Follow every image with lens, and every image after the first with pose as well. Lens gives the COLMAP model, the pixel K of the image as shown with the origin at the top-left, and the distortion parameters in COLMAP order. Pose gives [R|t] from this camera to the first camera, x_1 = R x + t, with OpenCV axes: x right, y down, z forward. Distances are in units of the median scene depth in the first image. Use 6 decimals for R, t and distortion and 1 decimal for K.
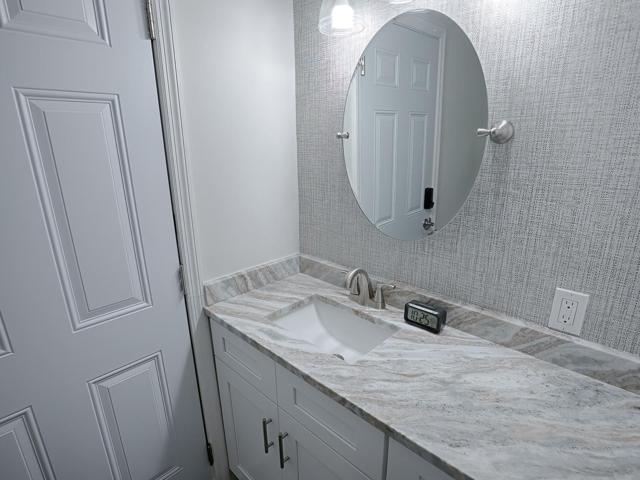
lens RADIAL K [[333.1, 0, 320.0], [0, 333.1, 240.0], [0, 0, 1]] dist [-0.056642, 0.028889]
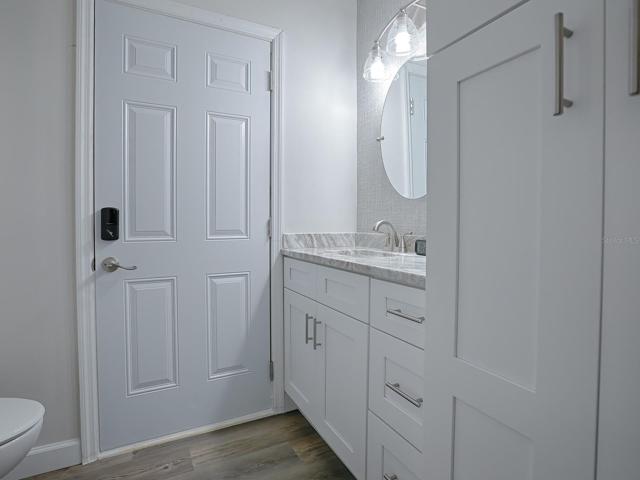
lens RADIAL K [[343.8, 0, 324.6], [0, 343.8, 232.0], [0, 0, 1]] dist [-0.028776, 0.001012]
pose [[0.944748, -0.002705, -0.327787, 0.335878], [-0.094887, 0.954898, -0.281364, 0.545113], [0.313765, 0.296921, 0.901881, -0.349628]]
